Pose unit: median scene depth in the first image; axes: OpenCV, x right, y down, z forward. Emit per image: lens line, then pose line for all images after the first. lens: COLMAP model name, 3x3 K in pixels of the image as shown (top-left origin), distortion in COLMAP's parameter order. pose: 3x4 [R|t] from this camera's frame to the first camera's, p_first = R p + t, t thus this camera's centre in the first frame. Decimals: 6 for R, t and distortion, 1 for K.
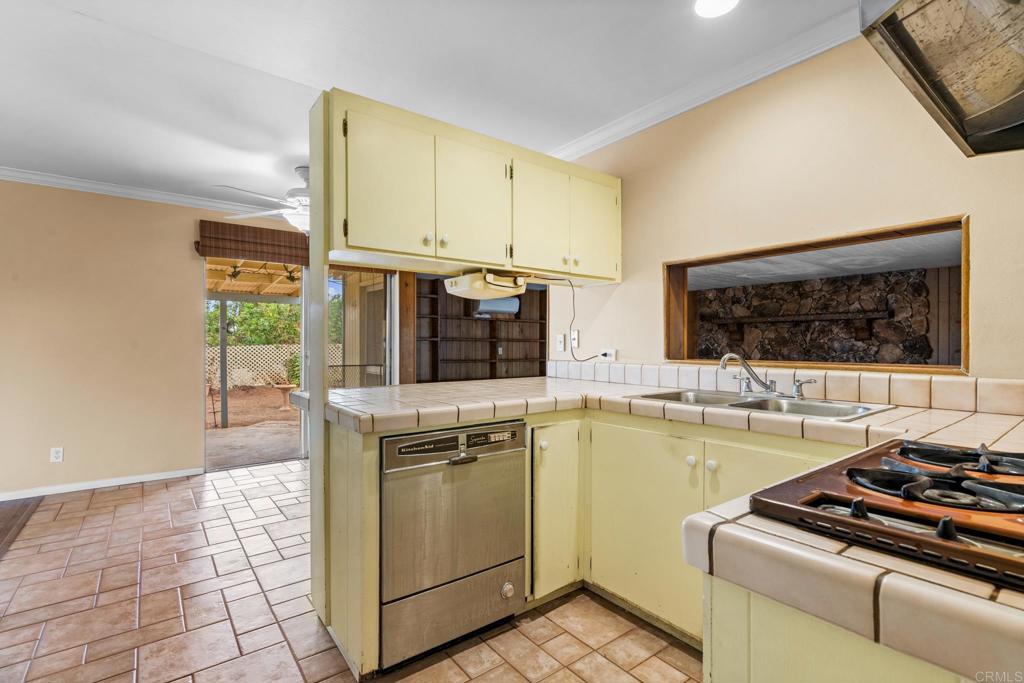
lens RADIAL K [[473.1, 0, 511.0], [0, 473.1, 347.0], [0, 0, 1]] dist [-0.004261, 0.001016]
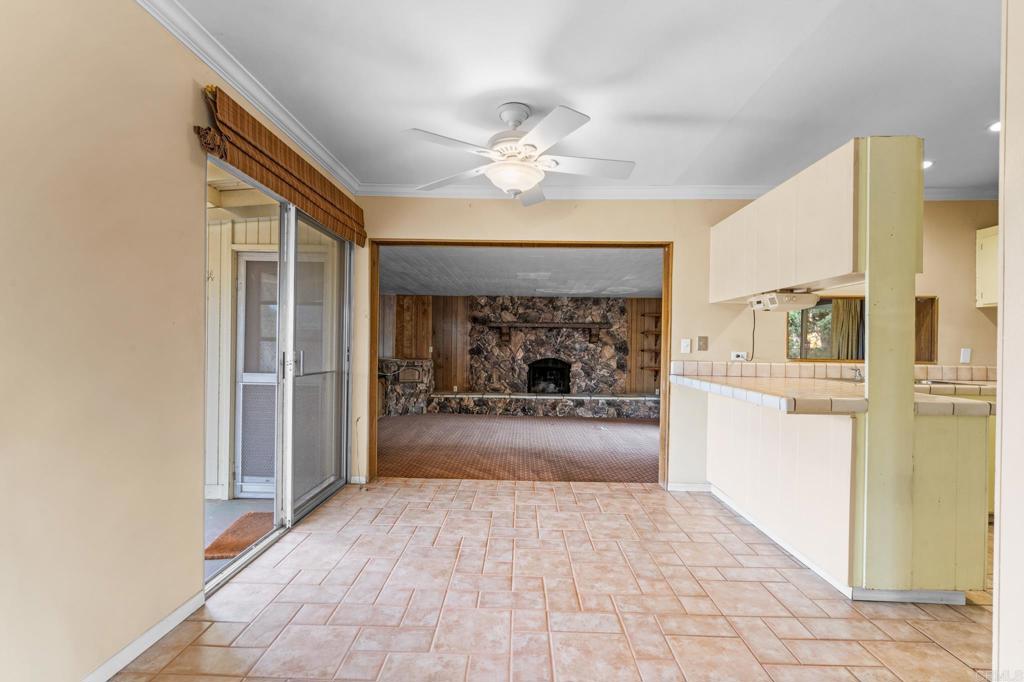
lens RADIAL K [[473.1, 0, 509.1], [0, 473.1, 345.9], [0, 0, 1]] dist [-0.004261, 0.001016]
pose [[0.629538, 0.006707, 0.776941, -0.516584], [-0.011083, 0.999939, 0.000348, -0.002680], [-0.776891, -0.008830, 0.629573, 0.275571]]
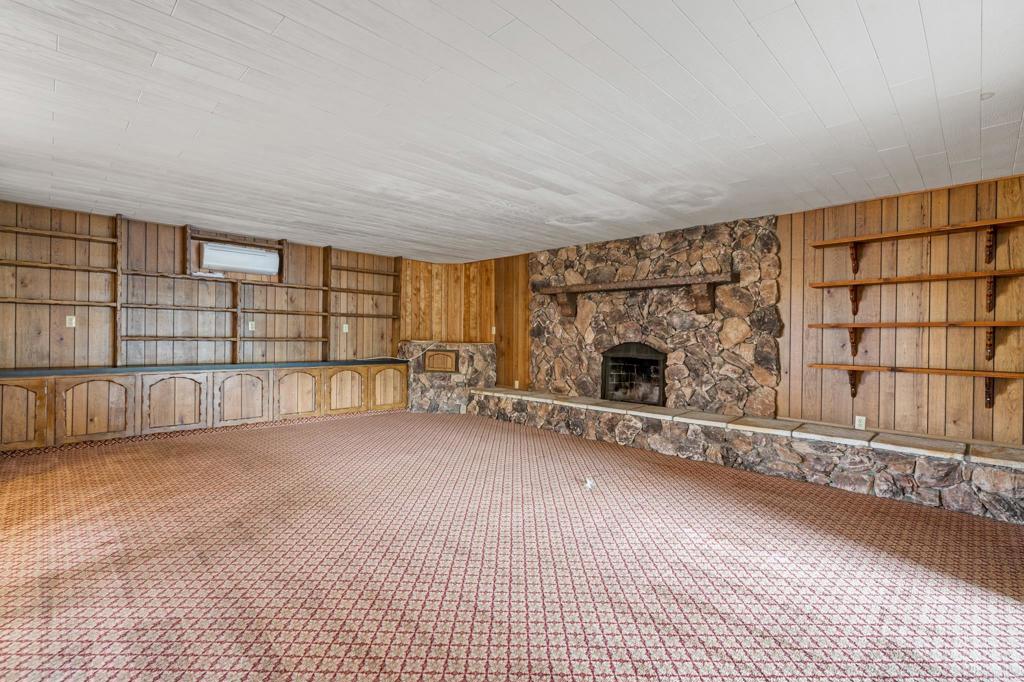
lens RADIAL K [[473.1, 0, 511.9], [0, 473.1, 335.5], [0, 0, 1]] dist [-0.004261, 0.001016]
pose [[0.991530, 0.010091, 0.129482, 0.329036], [-0.009674, 0.999946, -0.003845, 0.025719], [-0.129514, 0.002560, 0.991574, 0.281821]]
